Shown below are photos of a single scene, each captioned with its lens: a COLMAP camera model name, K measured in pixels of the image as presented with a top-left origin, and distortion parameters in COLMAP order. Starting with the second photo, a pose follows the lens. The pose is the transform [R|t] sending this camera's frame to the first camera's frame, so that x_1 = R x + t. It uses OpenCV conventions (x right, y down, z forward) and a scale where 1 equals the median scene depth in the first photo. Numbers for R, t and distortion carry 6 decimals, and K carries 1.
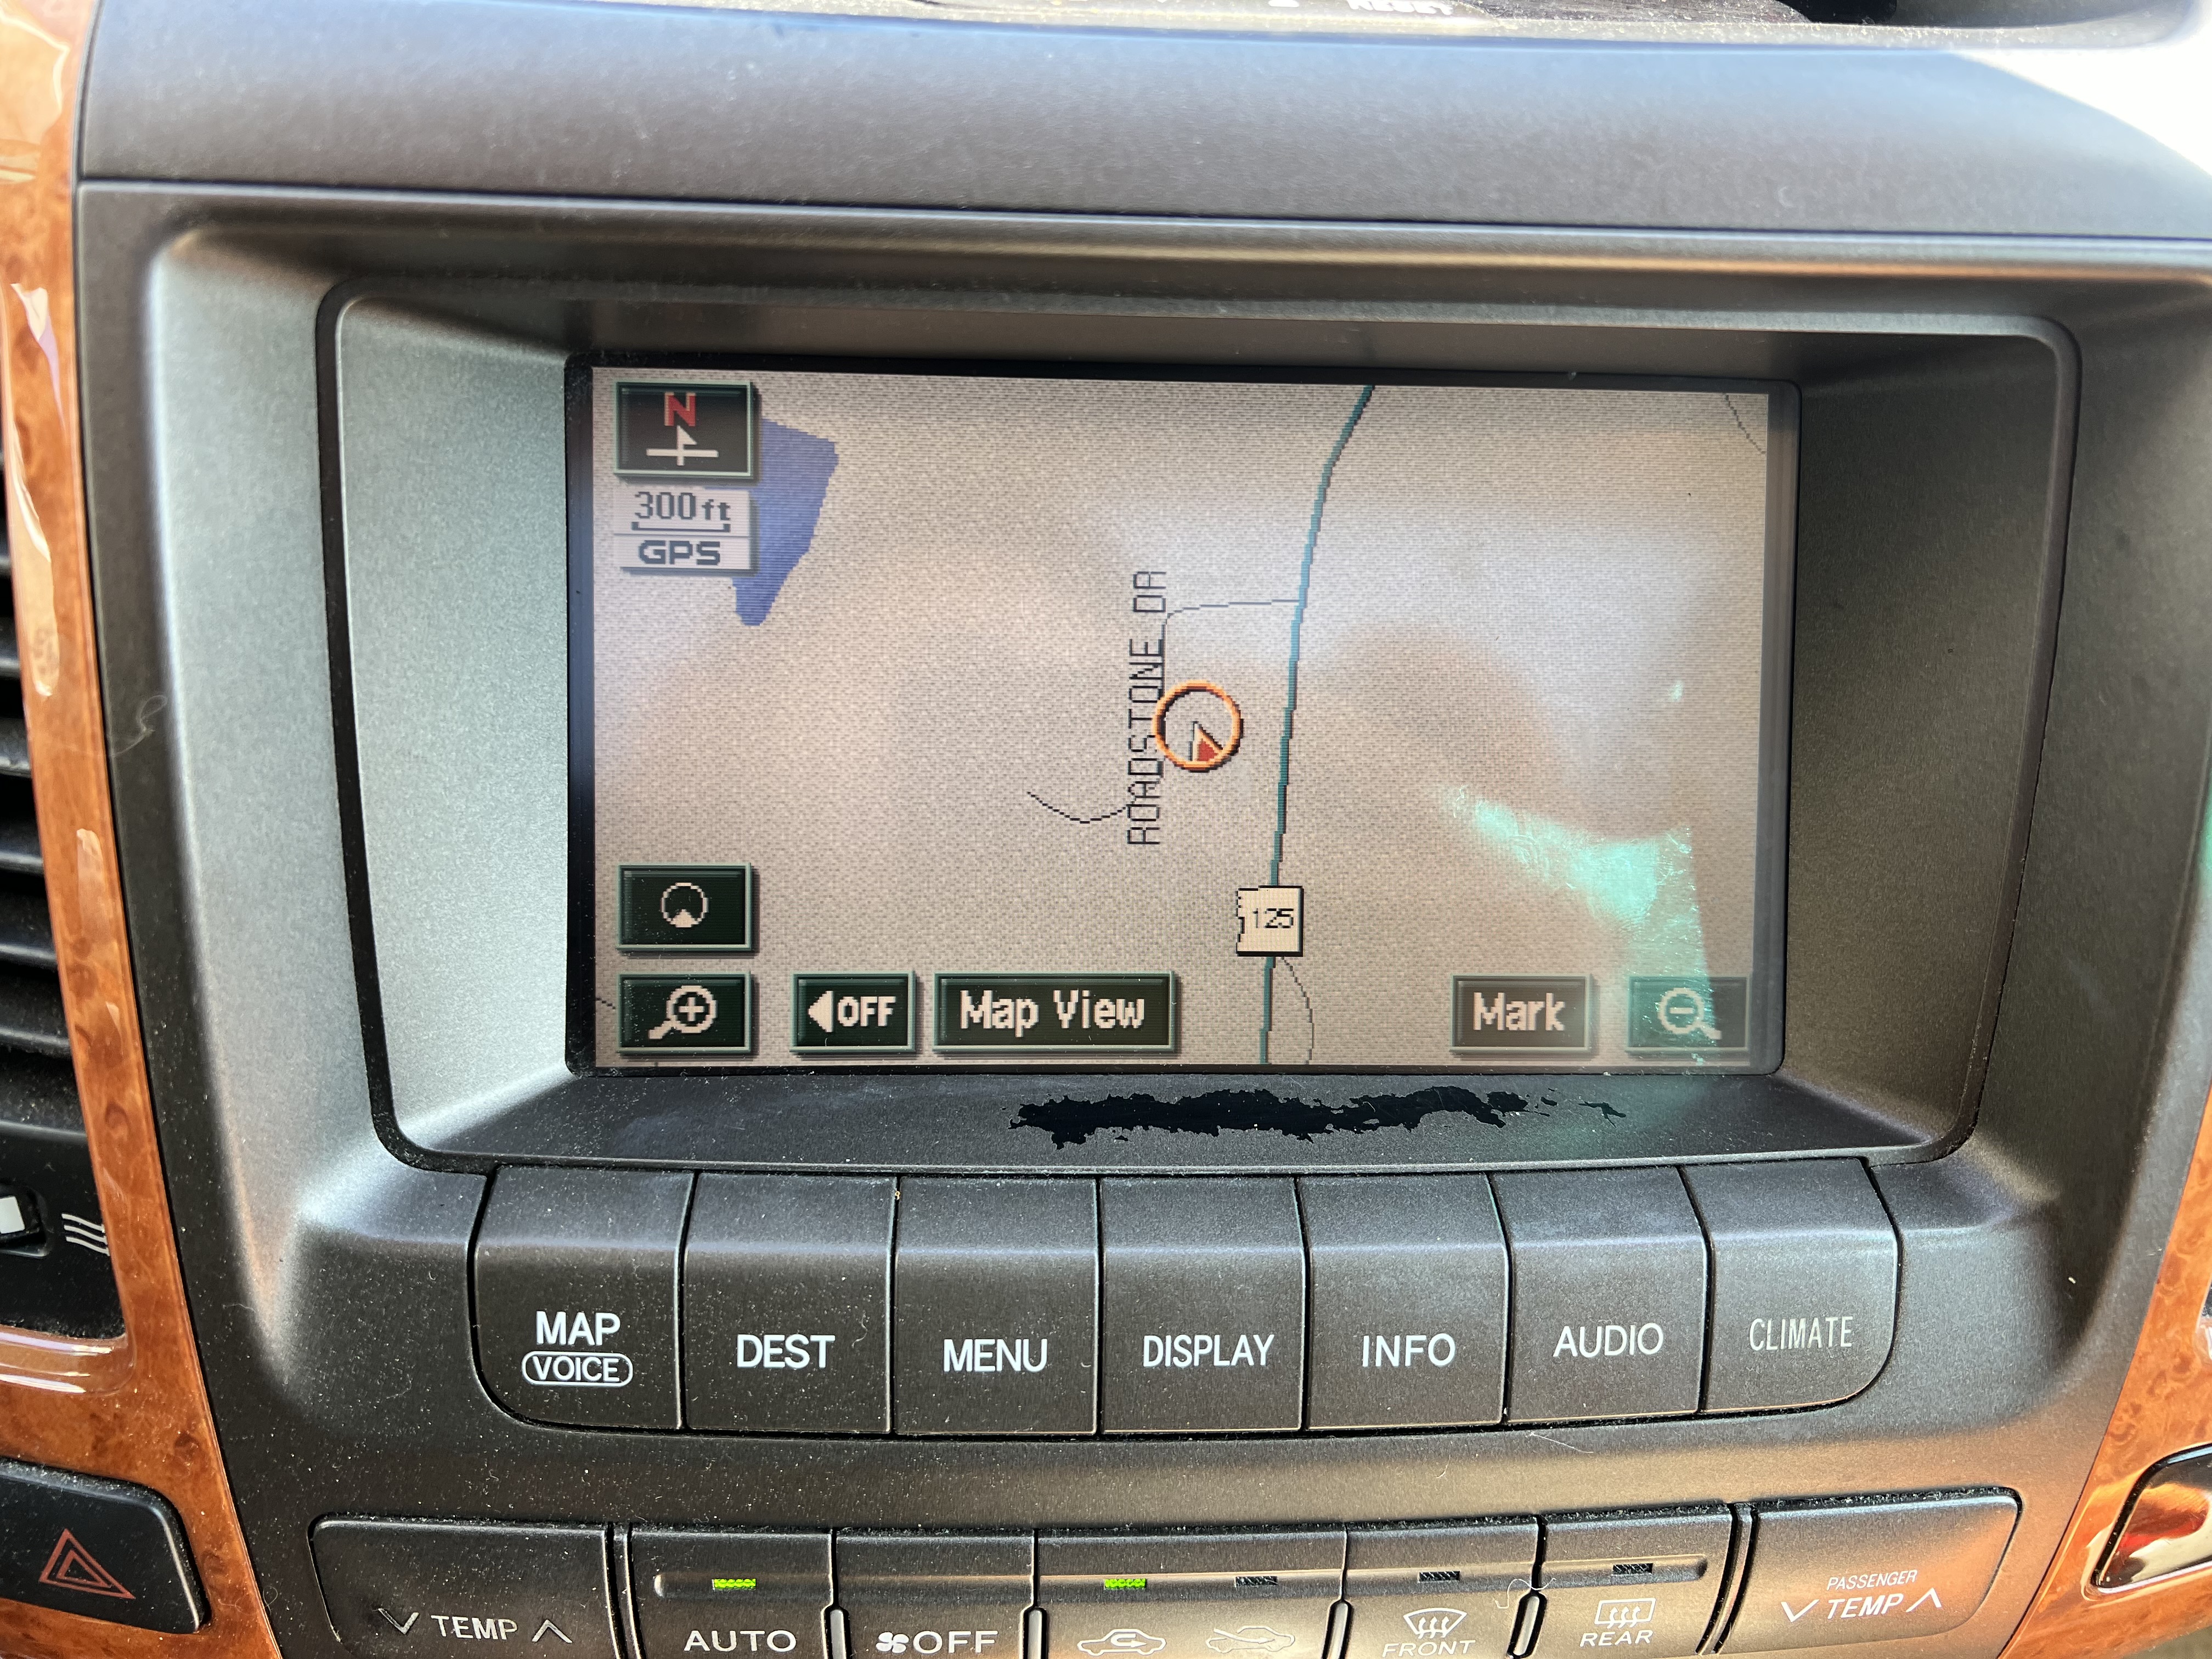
lens RADIAL K [[1739.5, 0, 1106.0], [0, 1739.5, 829.5], [0, 0, 1]] dist [-0.026716, -0.002869]
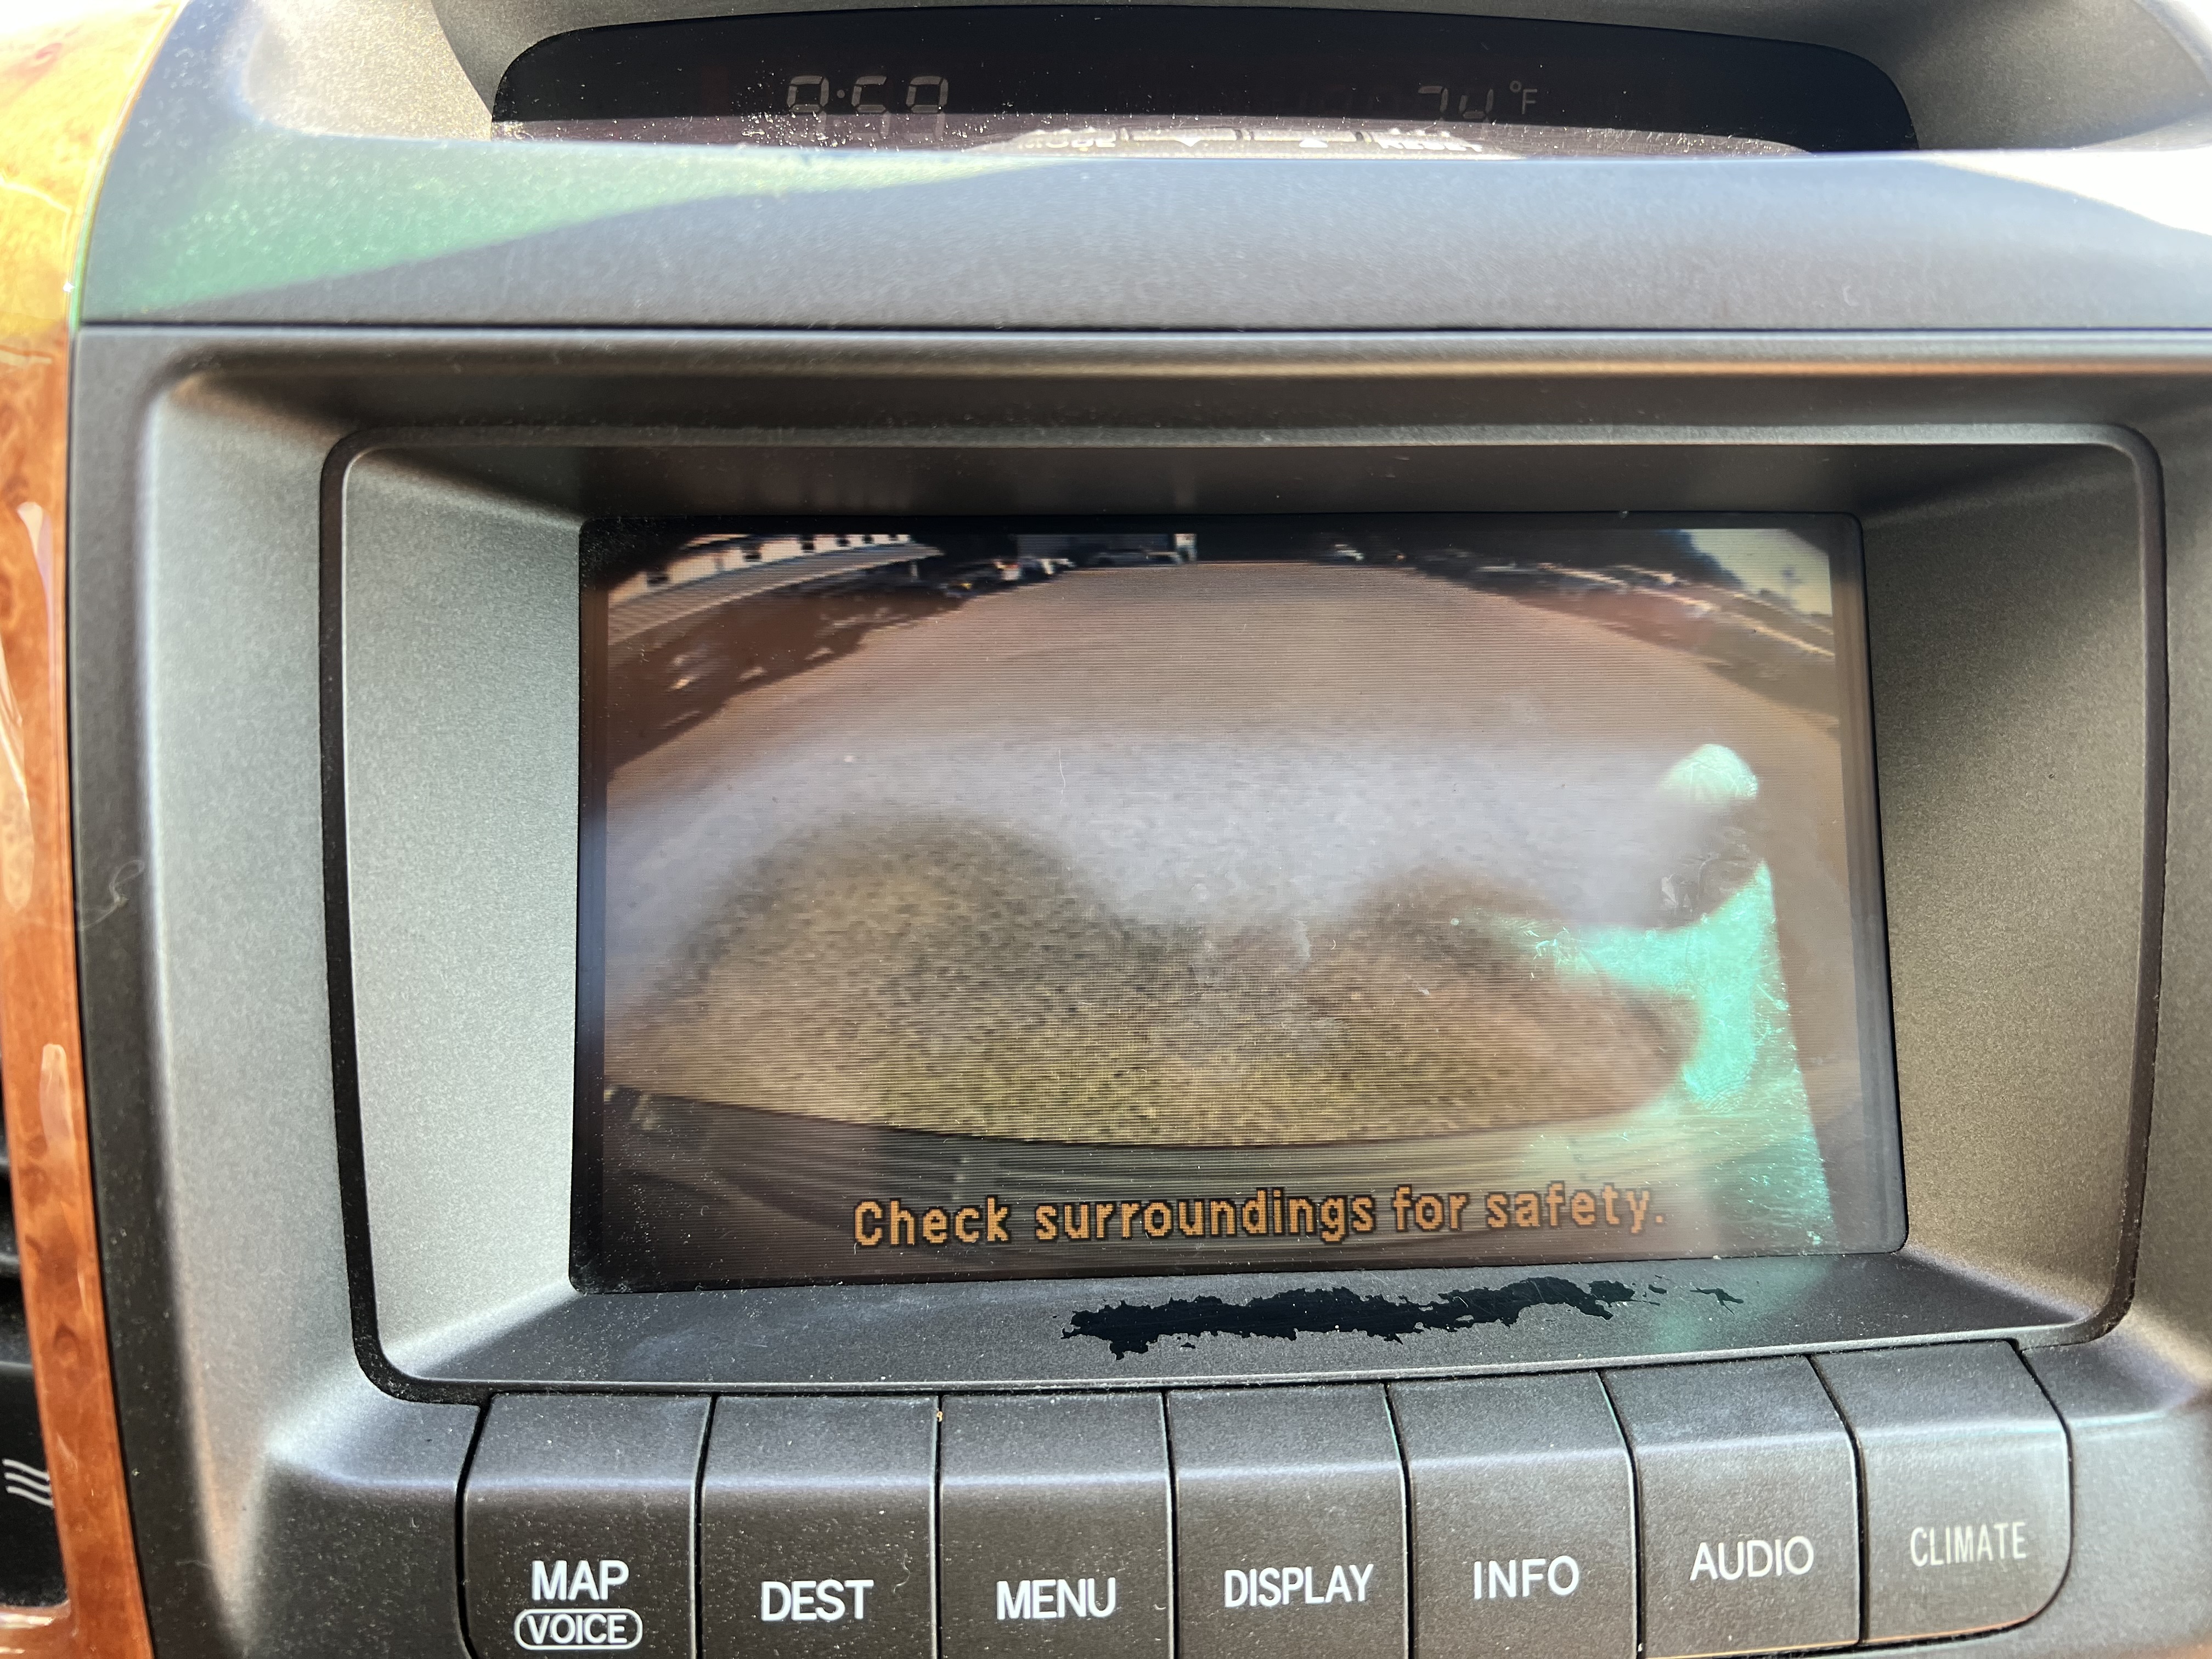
lens RADIAL K [[1739.5, 0, 1106.0], [0, 1739.5, 829.5], [0, 0, 1]] dist [-0.026716, -0.002869]
pose [[0.999529, -0.030662, 0.001475, -0.028688], [0.030525, 0.987706, -0.153313, 0.055463], [0.003244, 0.153286, 0.988177, 0.079884]]
